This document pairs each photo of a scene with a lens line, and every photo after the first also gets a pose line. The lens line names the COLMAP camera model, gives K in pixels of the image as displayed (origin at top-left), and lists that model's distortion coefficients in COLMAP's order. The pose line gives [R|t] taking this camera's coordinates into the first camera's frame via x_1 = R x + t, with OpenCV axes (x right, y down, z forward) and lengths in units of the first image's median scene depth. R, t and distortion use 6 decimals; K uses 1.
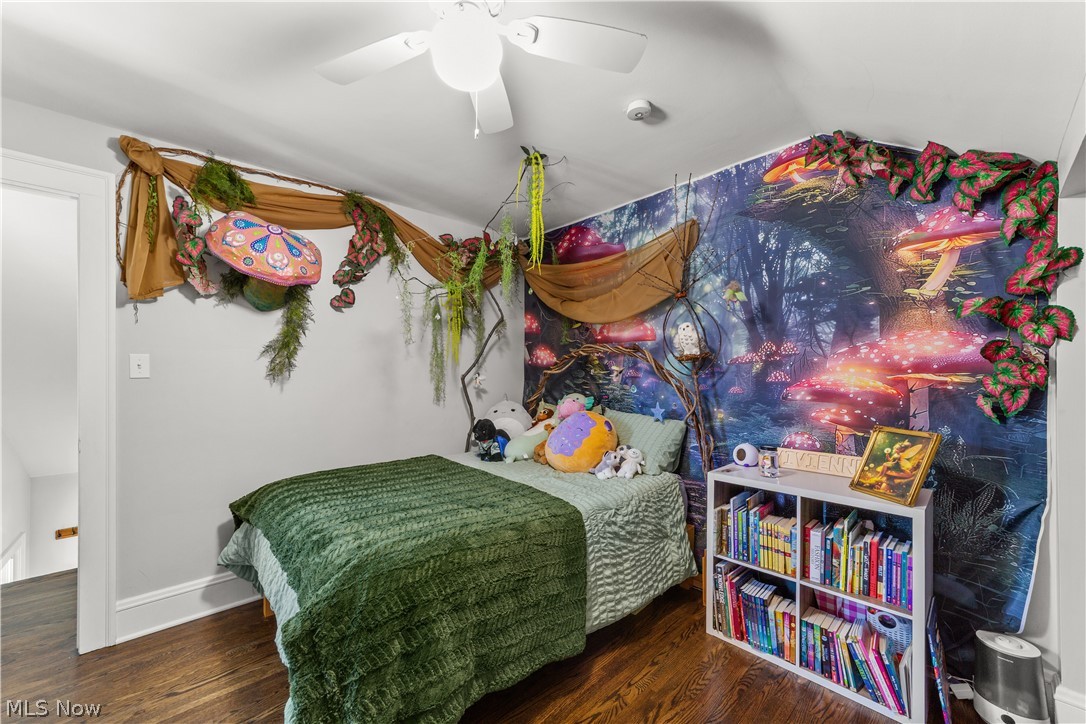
lens RADIAL K [[419.8, 0, 539.3], [0, 419.8, 370.2], [0, 0, 1]] dist [-0.000422, 0.000109]
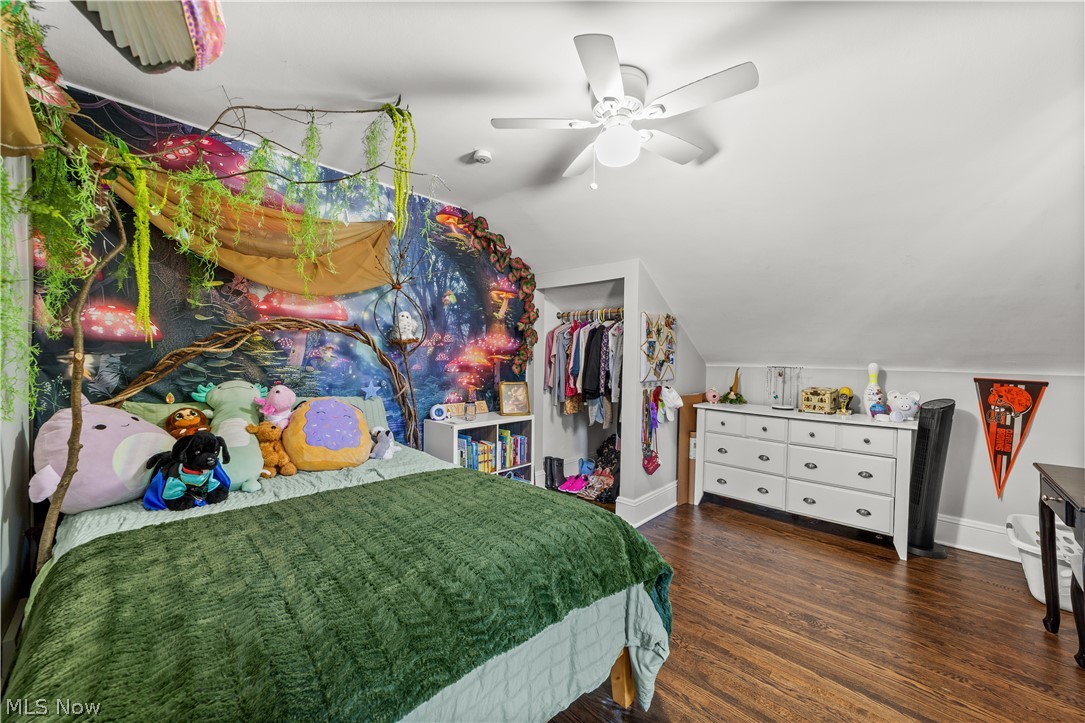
lens RADIAL K [[419.4, 0, 538.6], [0, 419.4, 361.0], [0, 0, 1]] dist [-0.000422, 0.000109]
pose [[-0.045250, -0.011059, 0.998914, -0.953756], [-0.015182, 0.999831, 0.010381, 0.009396], [-0.998860, -0.014696, -0.045410, 0.750402]]
